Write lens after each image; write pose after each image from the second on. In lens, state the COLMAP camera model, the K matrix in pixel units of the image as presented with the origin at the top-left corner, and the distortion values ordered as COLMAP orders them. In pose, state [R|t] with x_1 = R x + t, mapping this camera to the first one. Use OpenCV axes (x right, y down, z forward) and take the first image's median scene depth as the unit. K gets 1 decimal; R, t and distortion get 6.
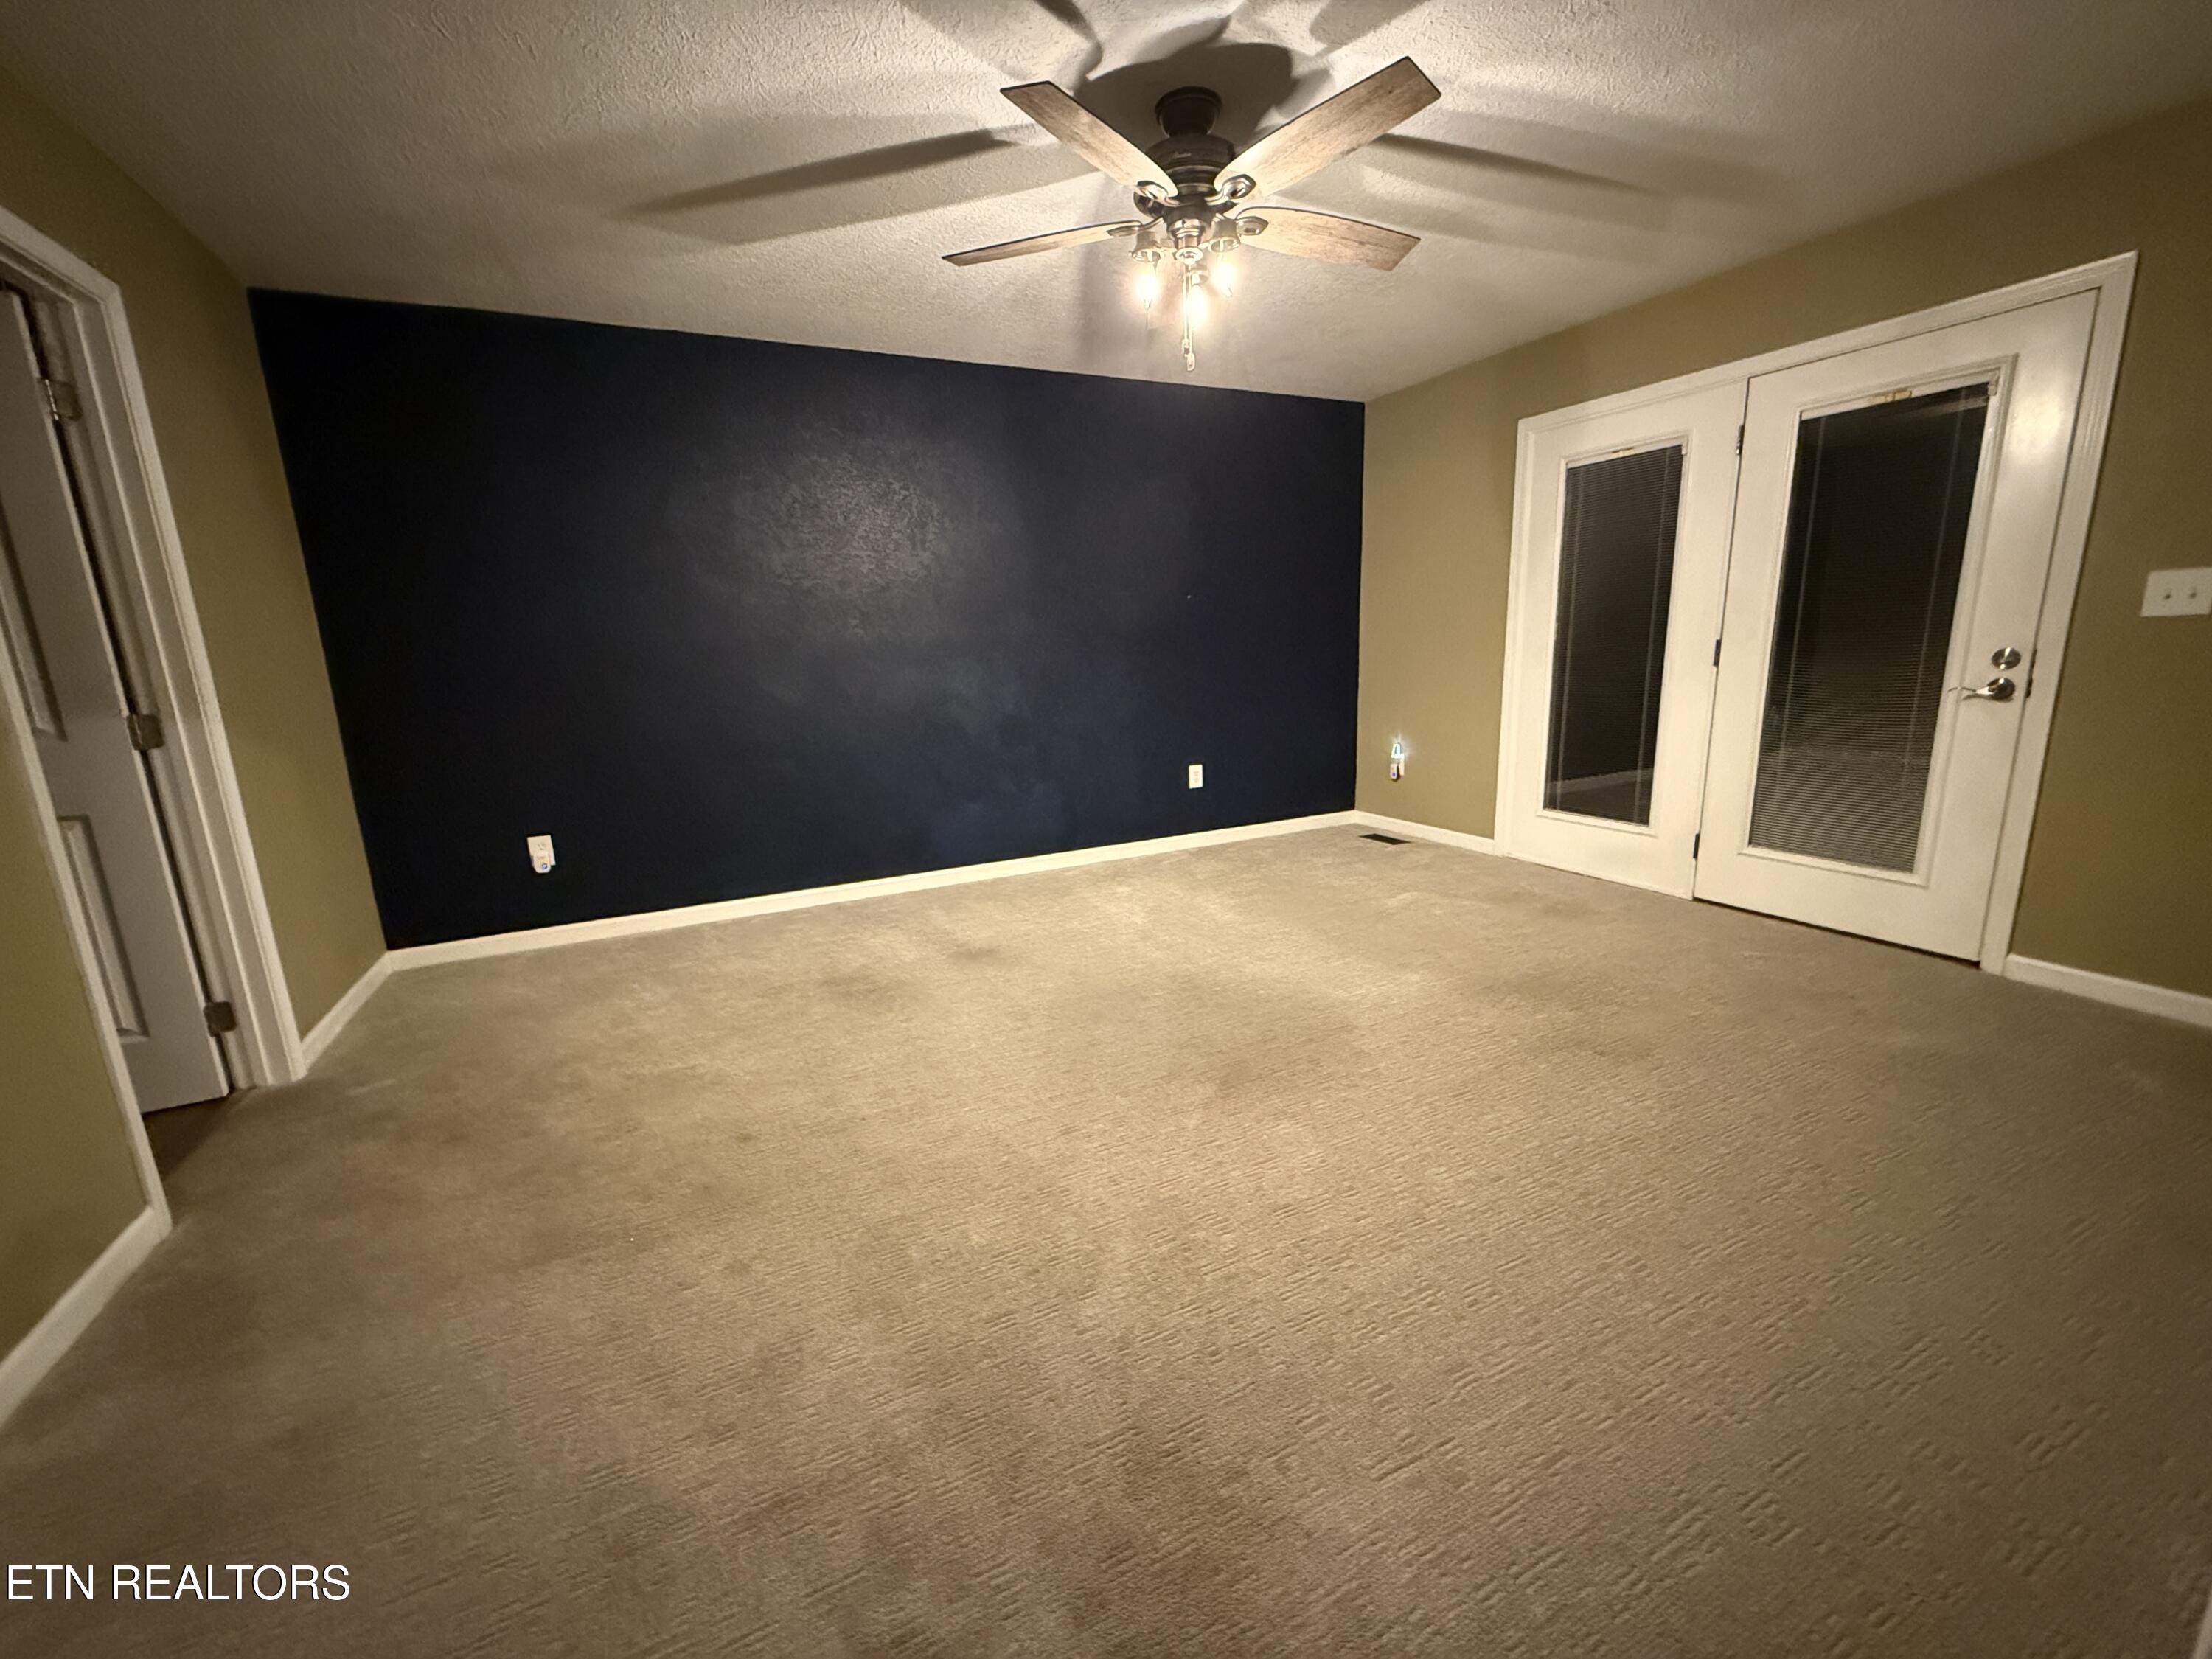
lens RADIAL K [[880.5, 0, 1100.3], [0, 880.5, 829.1], [0, 0, 1]] dist [-0.001072, -0.000385]
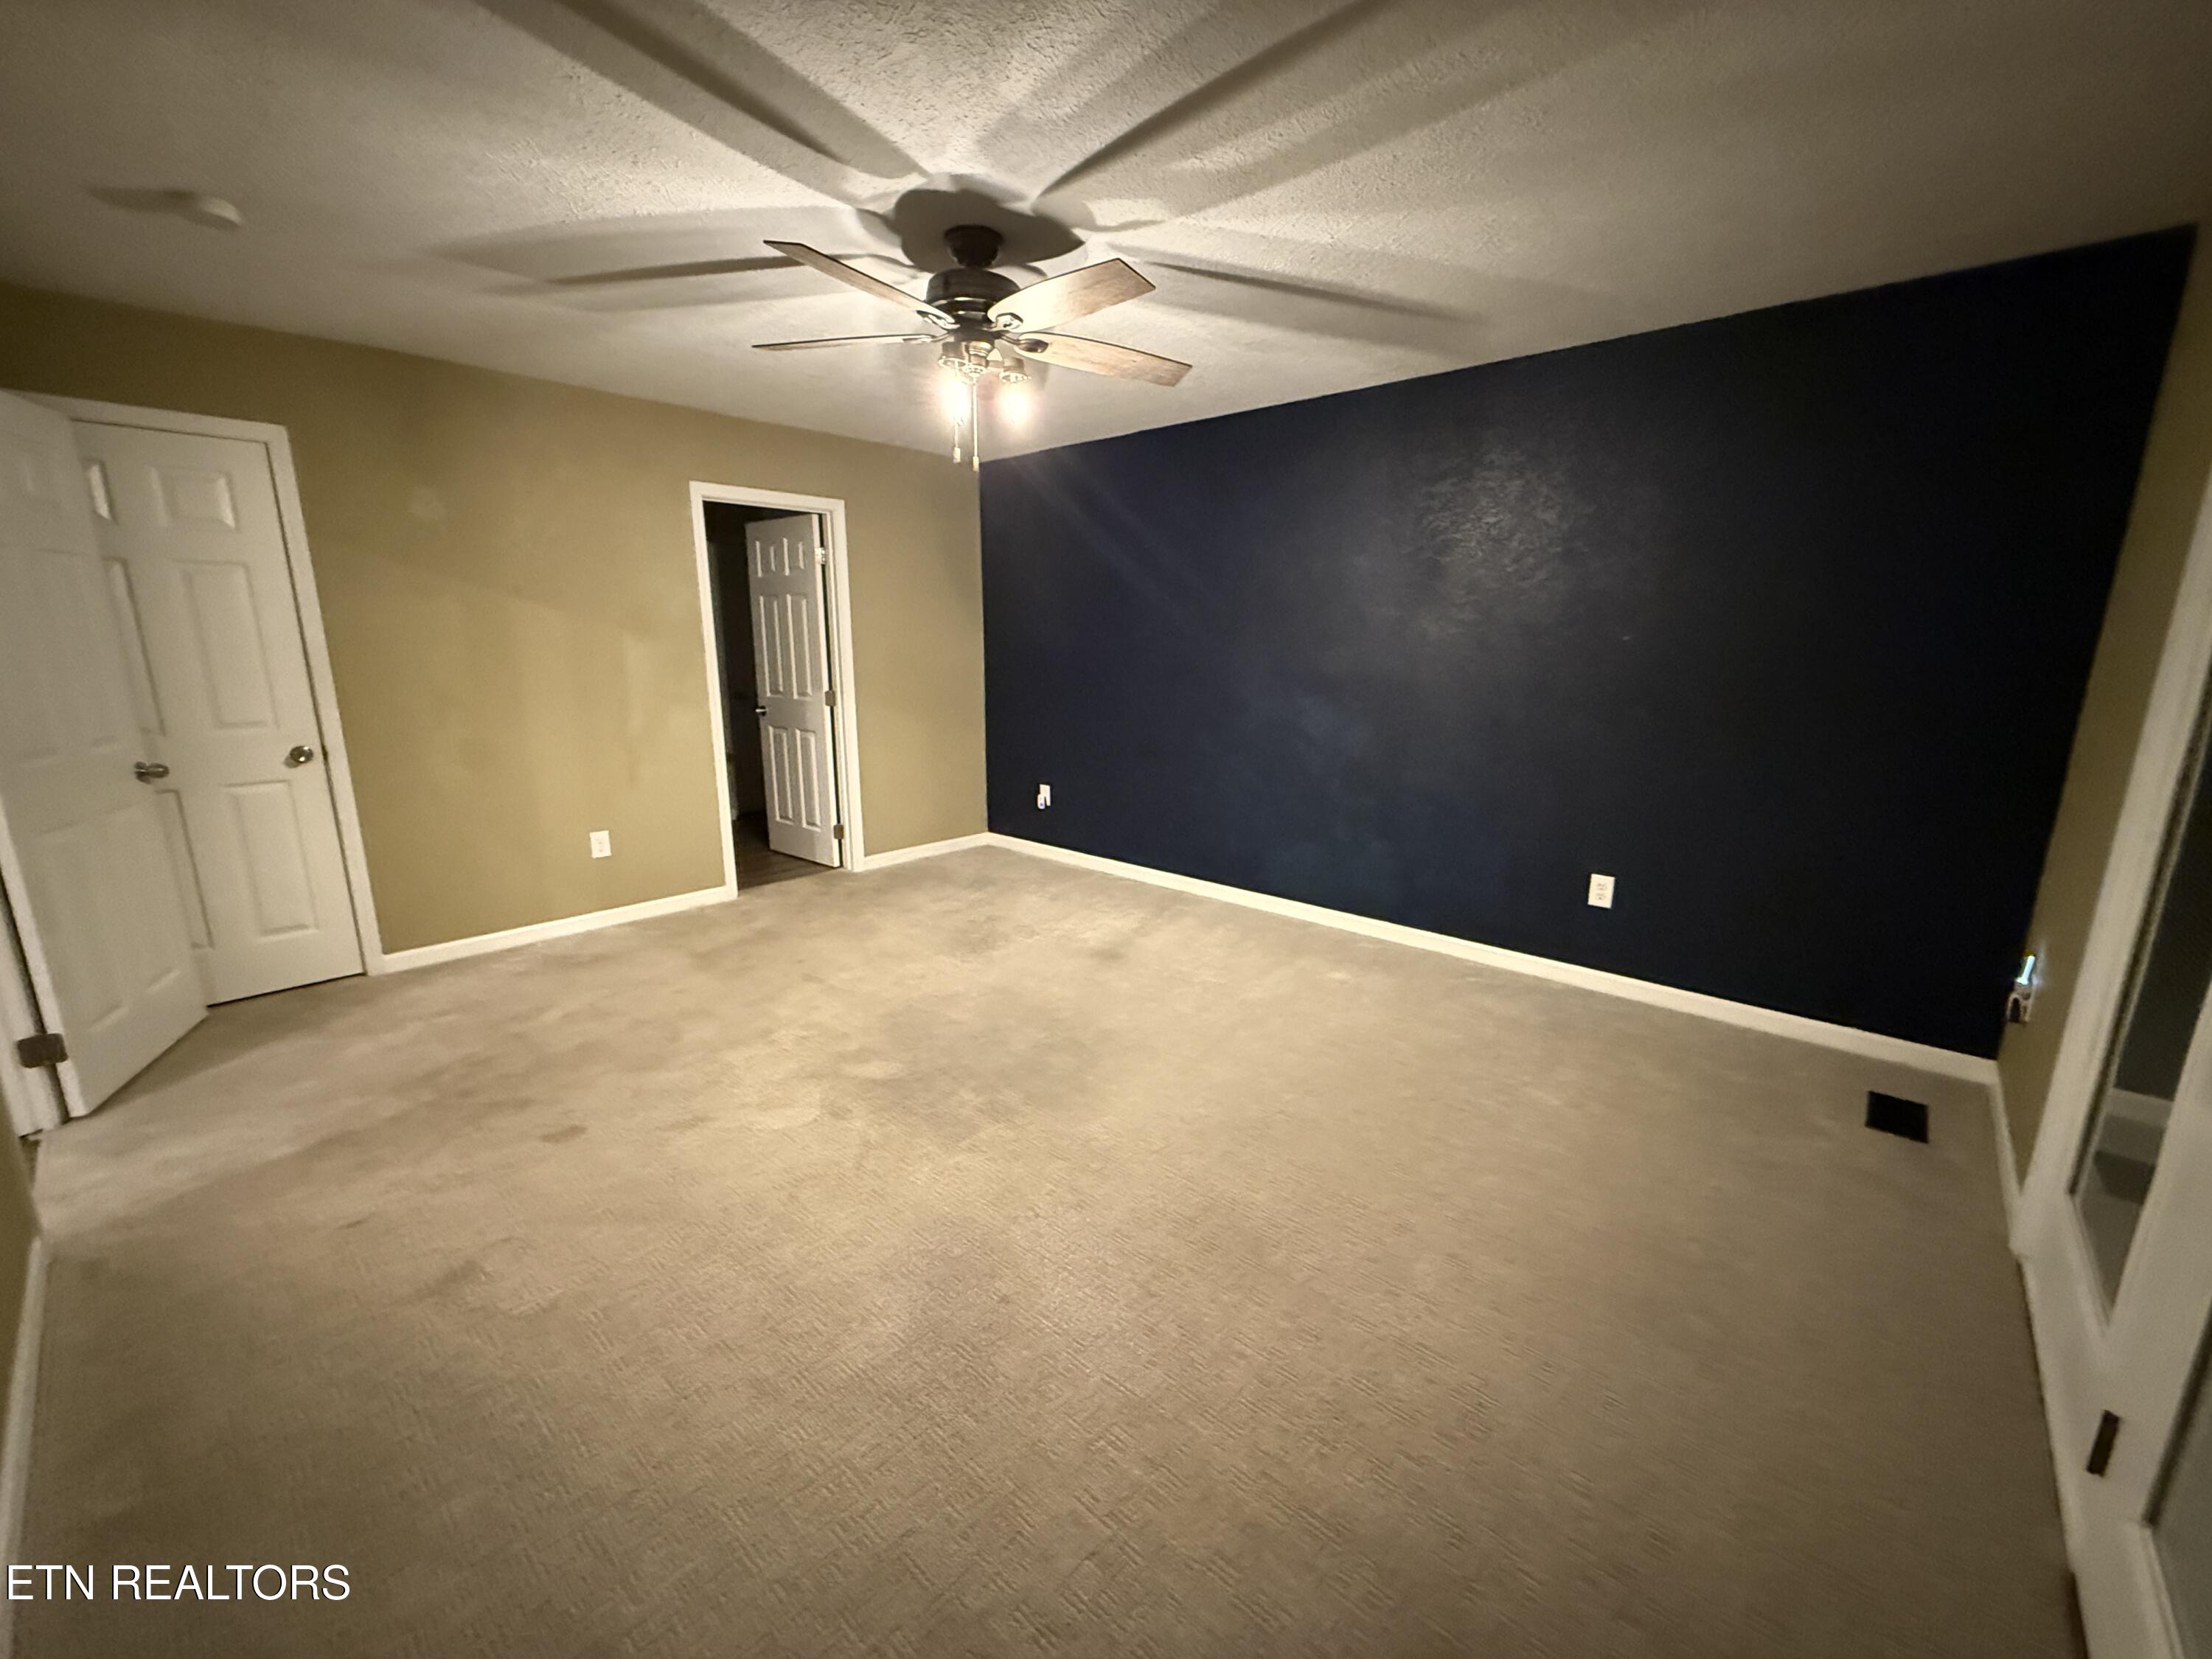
lens RADIAL K [[880.5, 0, 1100.3], [0, 880.5, 829.1], [0, 0, 1]] dist [-0.001072, -0.000385]
pose [[0.361367, 0.235219, -0.902267, 0.884246], [-0.207198, 0.963722, 0.168254, -0.215497], [0.909111, 0.126147, 0.396994, 0.531119]]
